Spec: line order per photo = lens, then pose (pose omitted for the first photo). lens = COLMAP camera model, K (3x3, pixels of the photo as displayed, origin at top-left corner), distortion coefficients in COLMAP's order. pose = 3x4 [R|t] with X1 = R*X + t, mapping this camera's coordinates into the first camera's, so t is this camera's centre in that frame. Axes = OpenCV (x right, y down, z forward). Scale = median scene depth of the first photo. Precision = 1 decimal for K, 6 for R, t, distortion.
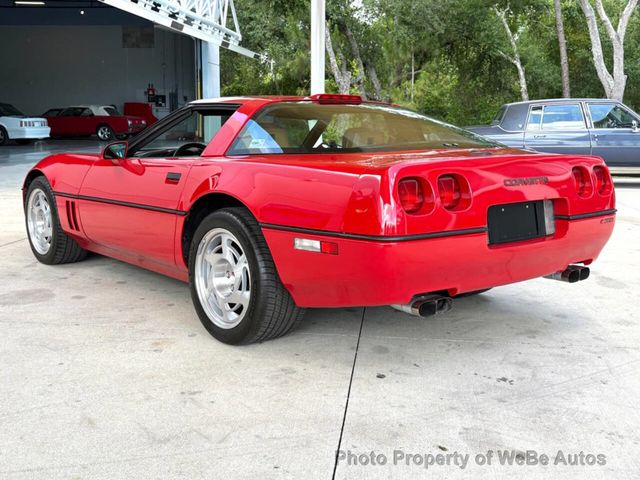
lens RADIAL K [[772.0, 0, 317.0], [0, 772.0, 234.5], [0, 0, 1]] dist [0.044800, 0.000000]
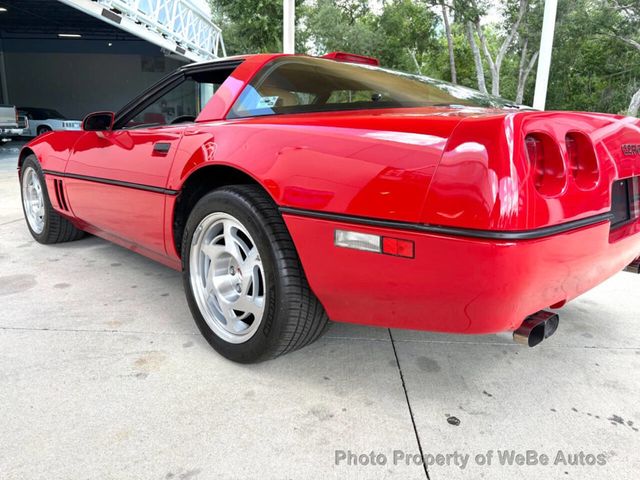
lens RADIAL K [[492.4, 0, 316.1], [0, 492.4, 241.5], [0, 0, 1]] dist [0.026196, 0.000087]
pose [[0.997097, -0.008682, 0.075644, -0.064785], [0.003174, 0.997353, 0.072637, -0.013463], [-0.076074, -0.072186, 0.994486, 0.473805]]
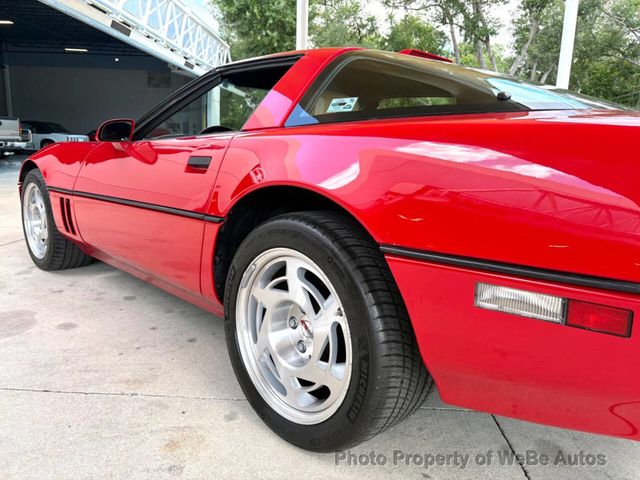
lens RADIAL K [[492.4, 0, 314.8], [0, 492.4, 243.2], [0, 0, 1]] dist [0.026196, 0.000087]
pose [[0.997223, 0.007026, 0.074146, -0.121692], [-0.010063, 0.999122, 0.040672, -0.024858], [-0.073795, -0.041305, 0.996418, 0.591407]]
